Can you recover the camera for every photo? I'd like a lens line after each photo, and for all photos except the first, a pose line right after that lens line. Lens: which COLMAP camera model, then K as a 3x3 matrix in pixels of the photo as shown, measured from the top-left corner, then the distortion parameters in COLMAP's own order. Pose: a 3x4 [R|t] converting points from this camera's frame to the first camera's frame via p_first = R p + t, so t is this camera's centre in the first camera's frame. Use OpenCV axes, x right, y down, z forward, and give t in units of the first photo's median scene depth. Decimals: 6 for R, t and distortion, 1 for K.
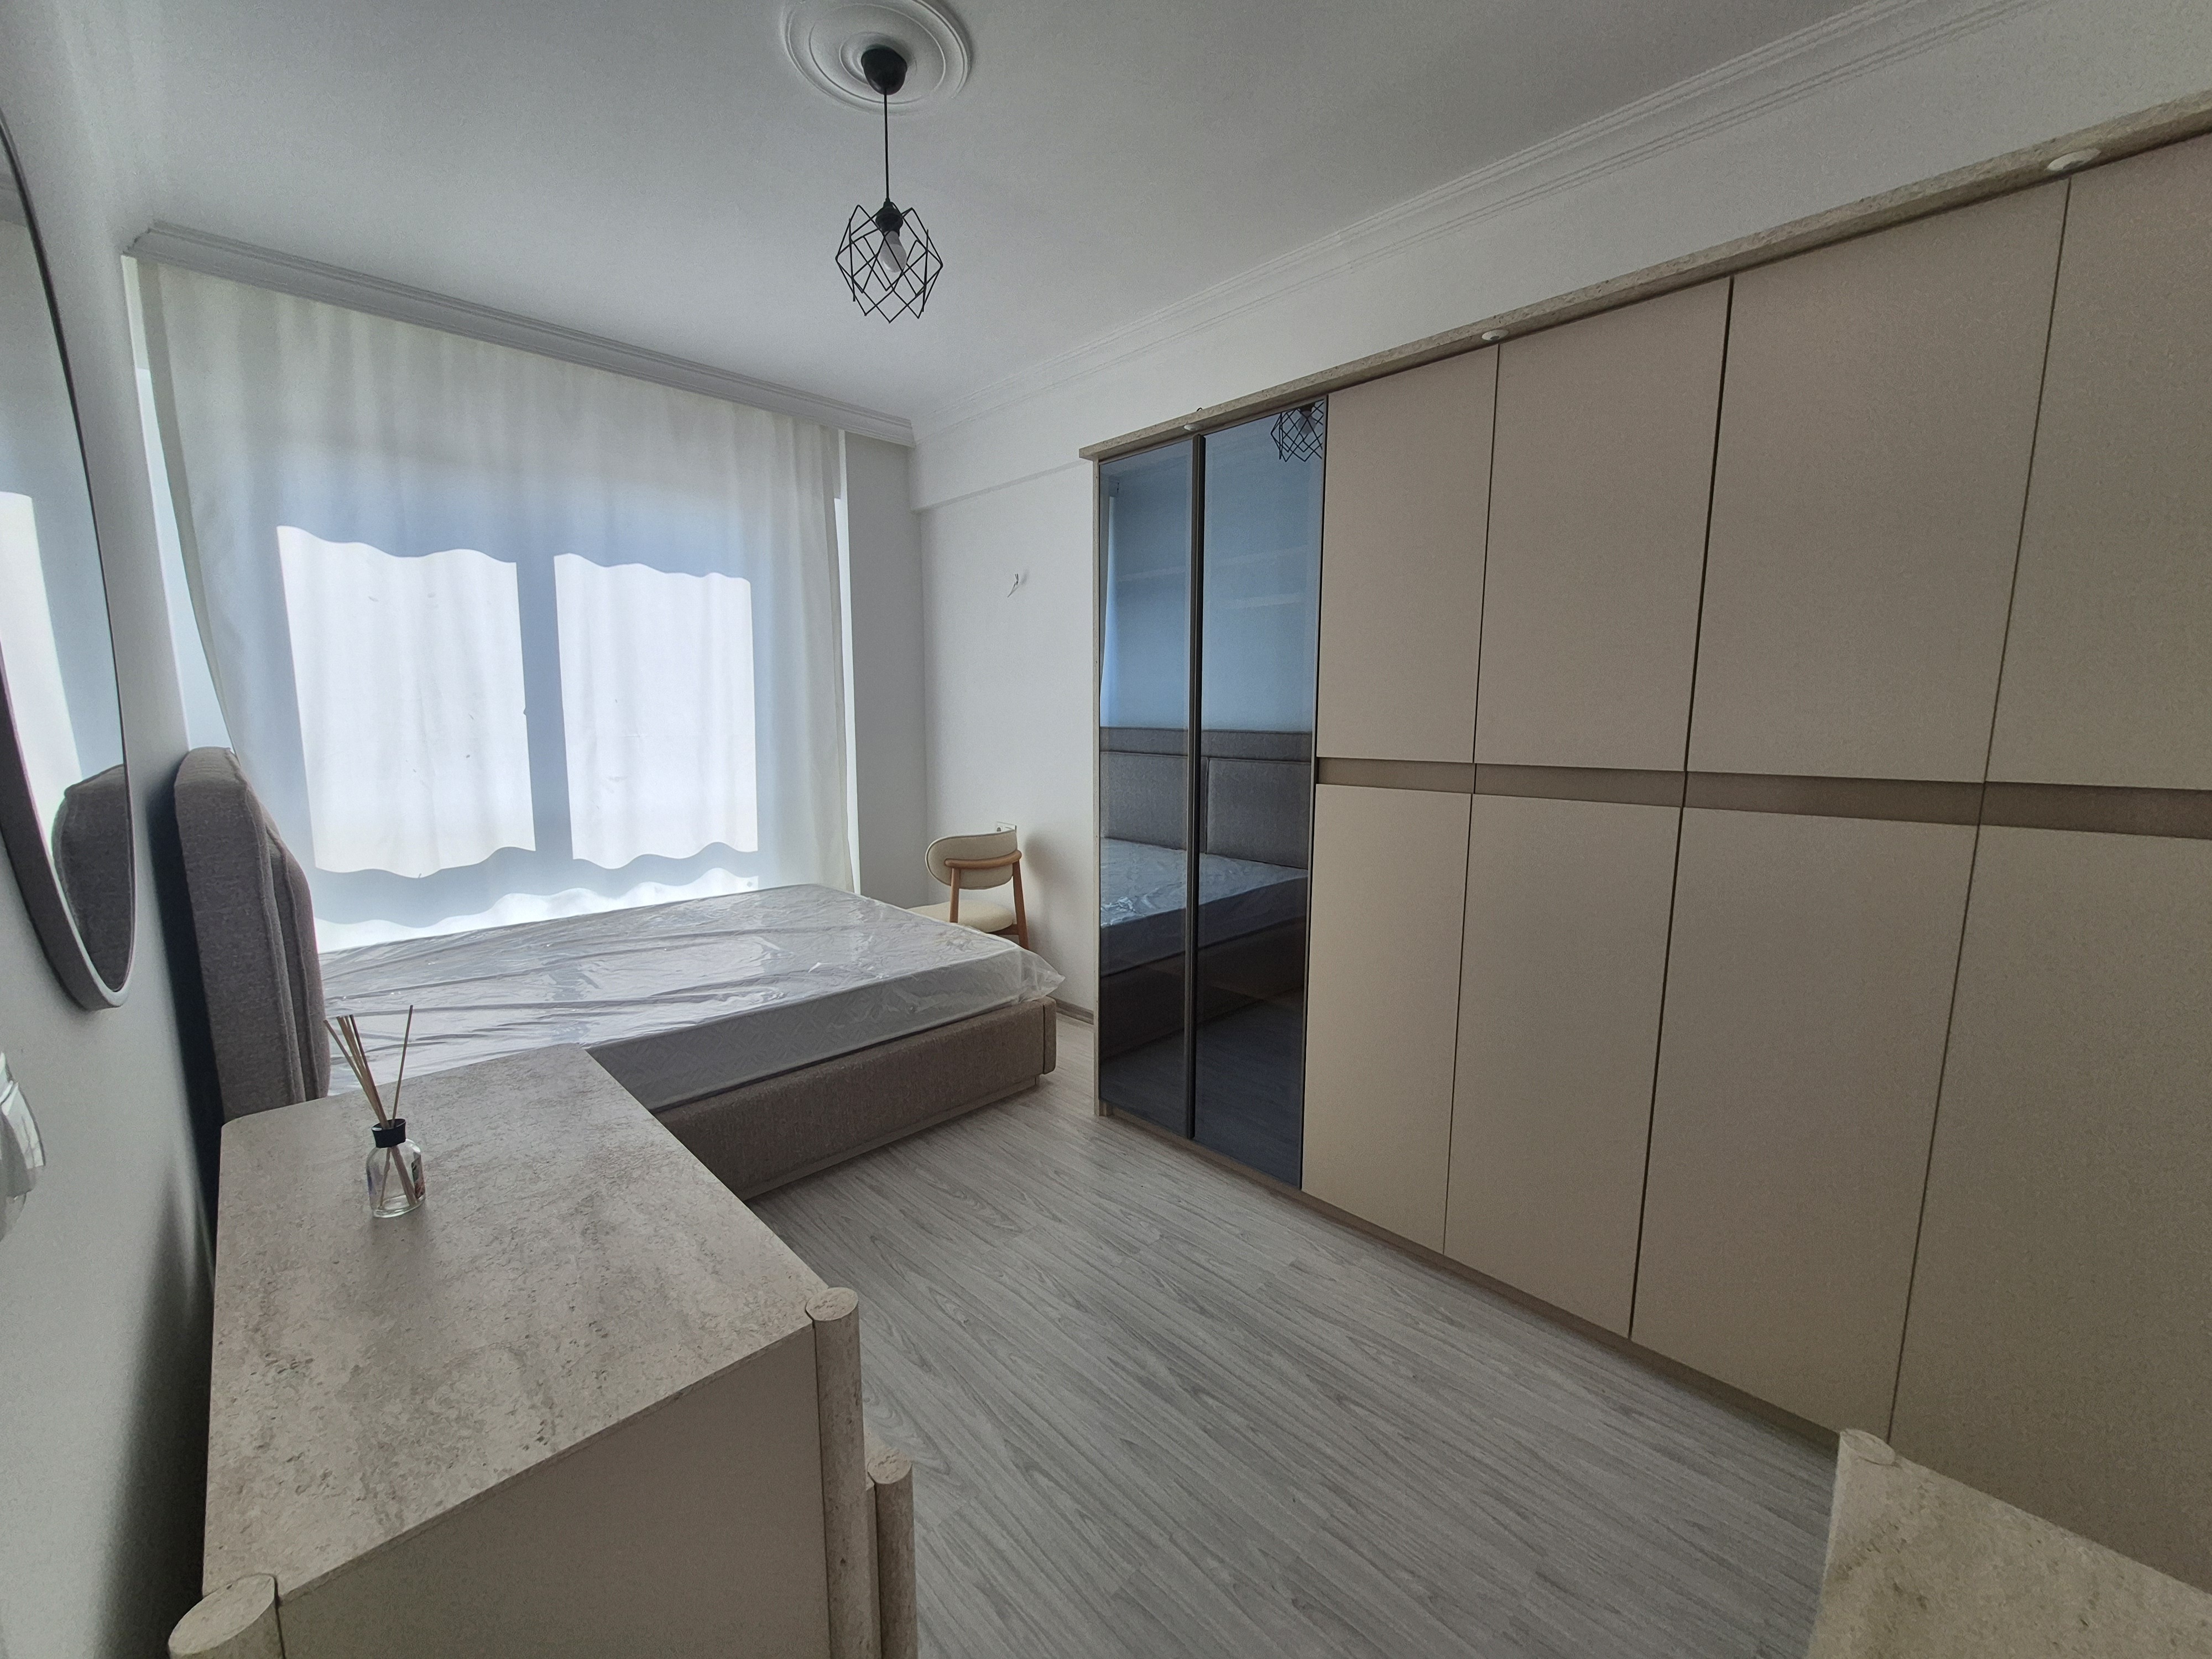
lens RADIAL K [[879.9, 0, 1091.4], [0, 879.9, 838.2], [0, 0, 1]] dist [0.003161, 0.000106]
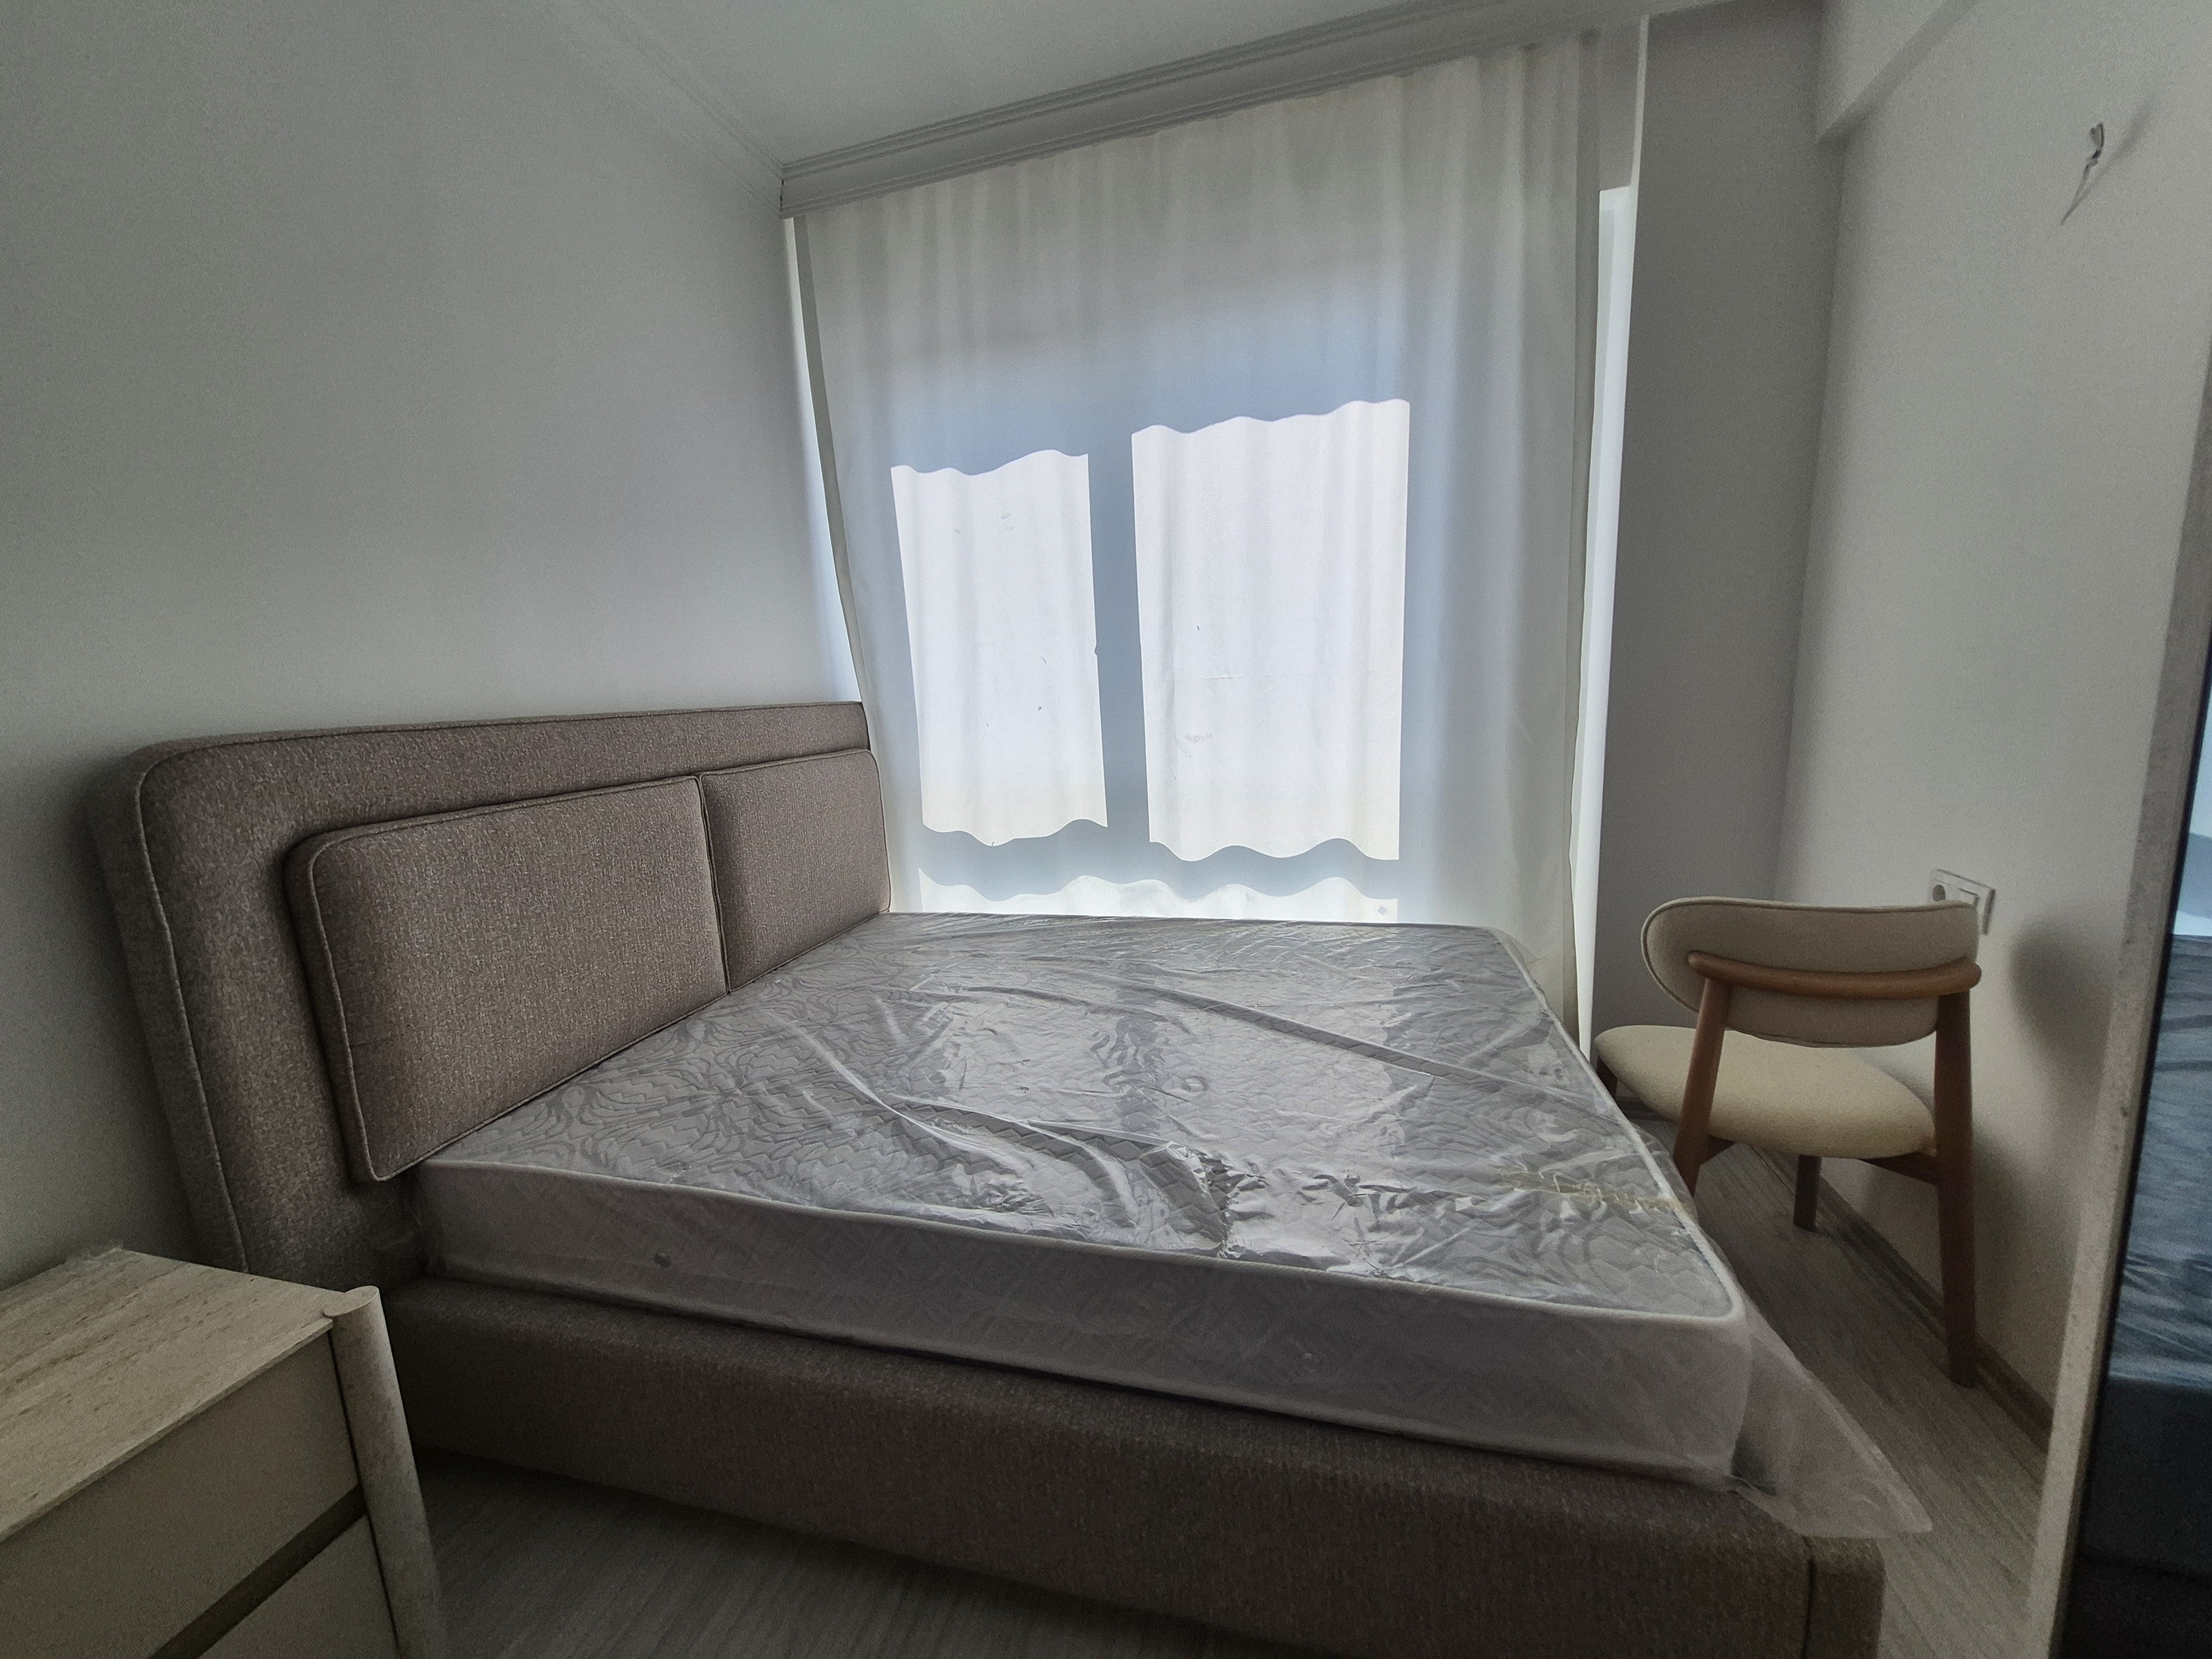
lens RADIAL K [[879.9, 0, 1093.4], [0, 879.9, 846.2], [0, 0, 1]] dist [0.003161, 0.000106]
pose [[0.510132, 0.128796, -0.850398, 0.039667], [-0.074076, 0.991630, 0.105750, -0.050025], [0.856900, 0.009048, 0.515403, 0.559280]]
